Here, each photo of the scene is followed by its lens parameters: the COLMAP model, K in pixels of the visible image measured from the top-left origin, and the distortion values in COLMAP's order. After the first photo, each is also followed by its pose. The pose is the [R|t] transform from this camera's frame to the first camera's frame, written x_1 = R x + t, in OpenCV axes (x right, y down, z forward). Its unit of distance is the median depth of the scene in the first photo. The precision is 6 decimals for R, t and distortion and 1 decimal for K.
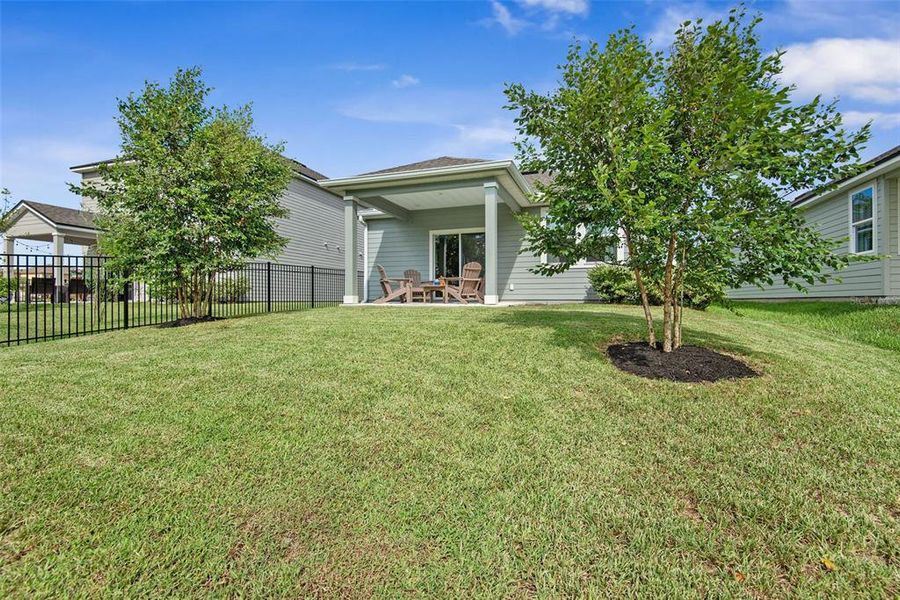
lens RADIAL K [[408.3, 0, 456.2], [0, 408.3, 298.9], [0, 0, 1]] dist [0.008300, -0.000311]
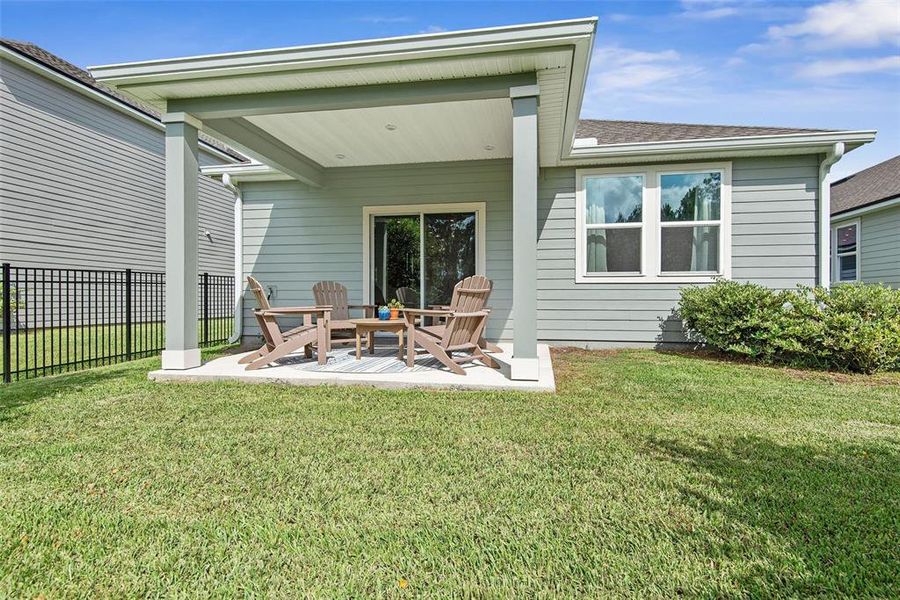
lens RADIAL K [[472.1, 0, 454.5], [0, 472.1, 301.4], [0, 0, 1]] dist [0.007056, 0.000110]
pose [[0.987491, -0.000040, 0.157673, -0.048818], [-0.001341, 0.999962, 0.008651, -0.054229], [-0.157668, -0.008754, 0.987453, 0.410591]]
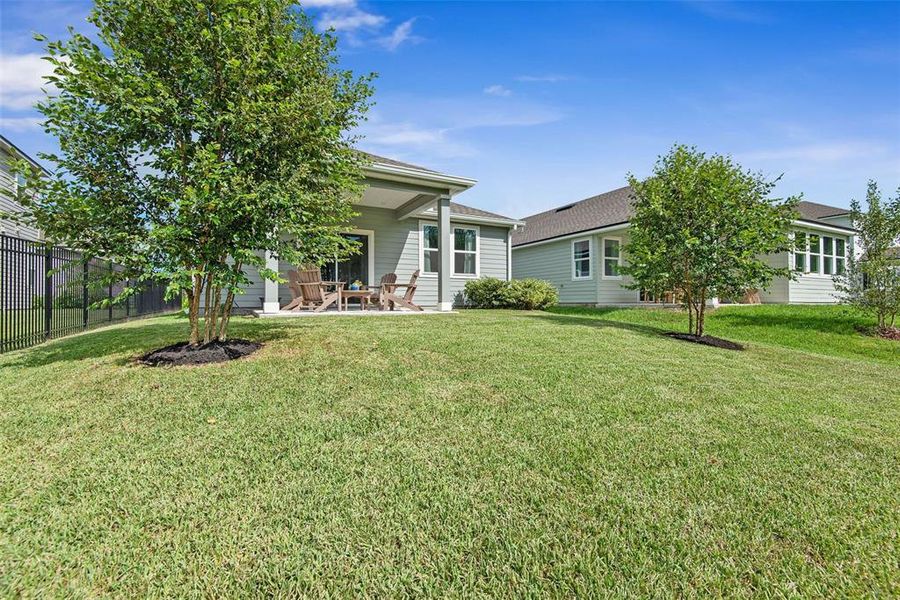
lens RADIAL K [[411.9, 0, 454.6], [0, 411.9, 299.4], [0, 0, 1]] dist [0.027802, -0.019227]
pose [[0.667580, 0.006923, 0.744506, -0.527697], [0.004054, 0.999908, -0.012933, -0.001314], [-0.744527, 0.011652, 0.667491, 0.214286]]
